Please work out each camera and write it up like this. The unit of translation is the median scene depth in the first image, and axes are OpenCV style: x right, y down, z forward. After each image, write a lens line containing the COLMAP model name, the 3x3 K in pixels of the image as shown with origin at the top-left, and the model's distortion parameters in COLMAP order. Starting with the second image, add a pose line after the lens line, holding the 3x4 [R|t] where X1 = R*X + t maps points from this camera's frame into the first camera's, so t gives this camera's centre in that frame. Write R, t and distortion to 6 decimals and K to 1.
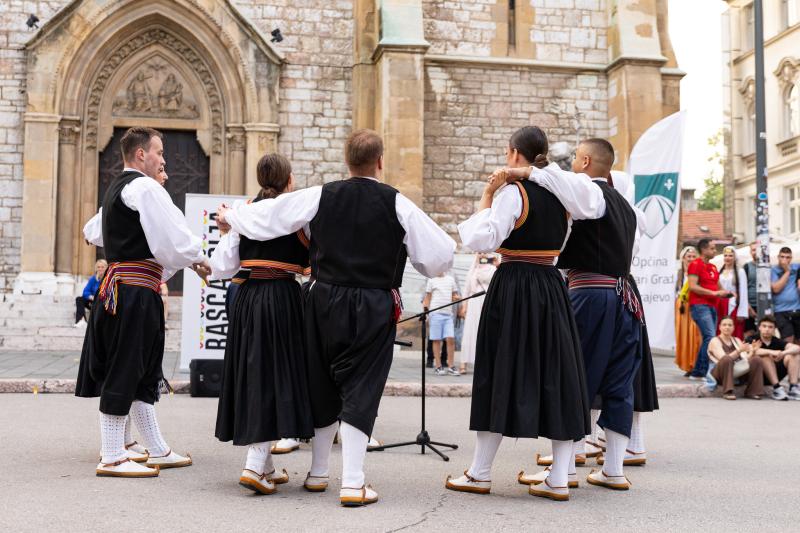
lens RADIAL K [[1047.8, 0, 368.0], [0, 1047.8, 284.1], [0, 0, 1]] dist [-0.007247, 0.011315]
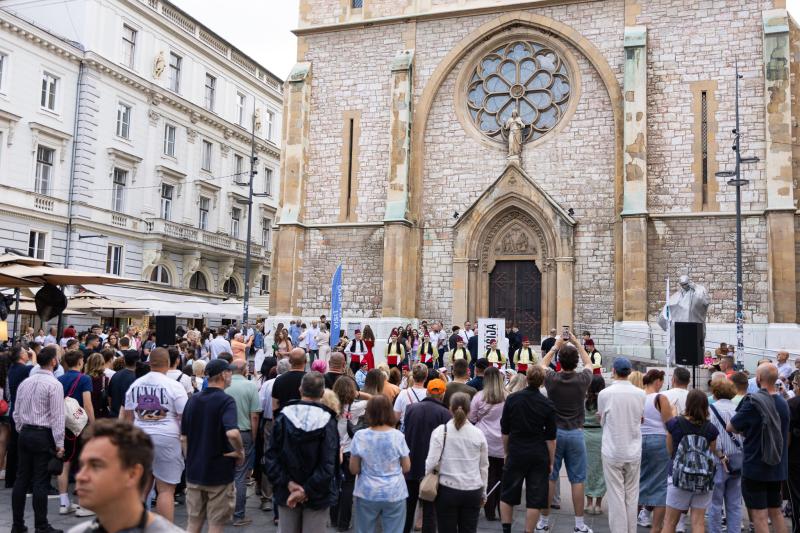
lens RADIAL K [[791.1, 0, 400.0], [0, 791.1, 266.5], [0, 0, 1]] dist [-0.007975, -0.003519]
pose [[0.870968, -0.033798, -0.490177, 0.351191], [0.016764, 0.999095, -0.039102, -0.080487], [0.491054, 0.025839, 0.870746, -0.438807]]
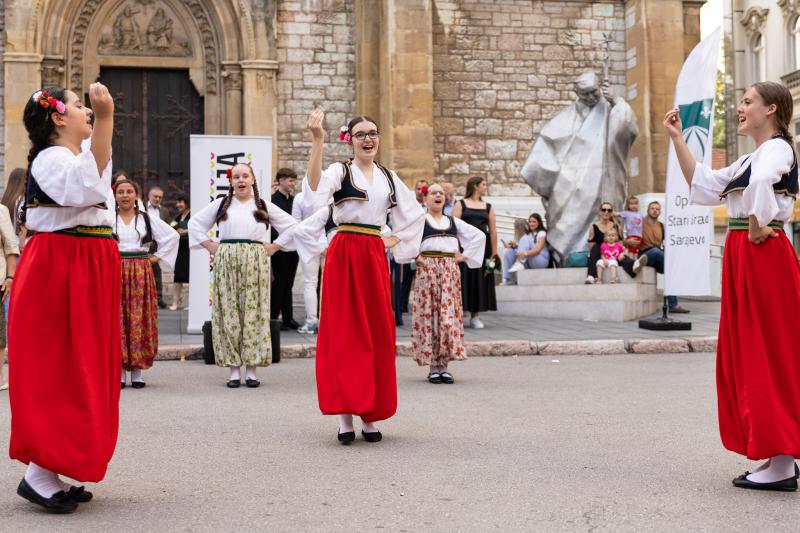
lens RADIAL K [[1045.1, 0, 372.4], [0, 1045.1, 267.7], [0, 0, 1]] dist [-0.001449, -0.013051]
pose [[0.999635, -0.019656, 0.018541, -0.020858], [0.018933, 0.999083, 0.038414, -0.002259], [-0.019279, -0.038049, 0.999090, 0.058379]]
